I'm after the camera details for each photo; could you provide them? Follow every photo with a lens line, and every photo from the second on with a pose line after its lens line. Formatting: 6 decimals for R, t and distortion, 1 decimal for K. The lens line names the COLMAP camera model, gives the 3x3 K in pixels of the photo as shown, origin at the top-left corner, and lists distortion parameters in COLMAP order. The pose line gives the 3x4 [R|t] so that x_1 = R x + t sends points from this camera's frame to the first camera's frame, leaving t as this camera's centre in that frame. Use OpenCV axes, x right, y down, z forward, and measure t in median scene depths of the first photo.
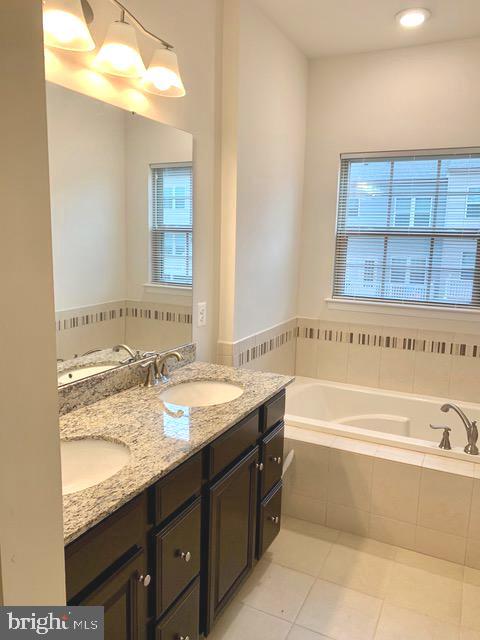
lens RADIAL K [[494.0, 0, 240.0], [0, 494.0, 320.0], [0, 0, 1]] dist [0.044143, -0.008280]
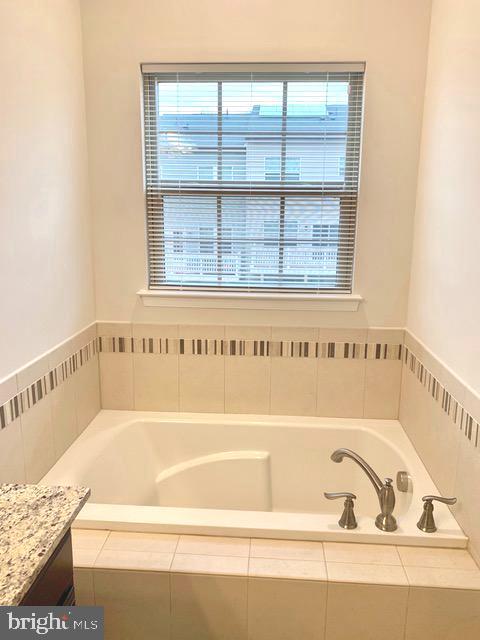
lens RADIAL K [[494.0, 0, 240.0], [0, 494.0, 320.0], [0, 0, 1]] dist [0.044143, -0.008280]
pose [[0.927676, -0.092244, 0.361814, 0.058651], [0.072821, 0.995093, 0.066988, -0.041057], [-0.366217, -0.035796, 0.929841, 0.351420]]
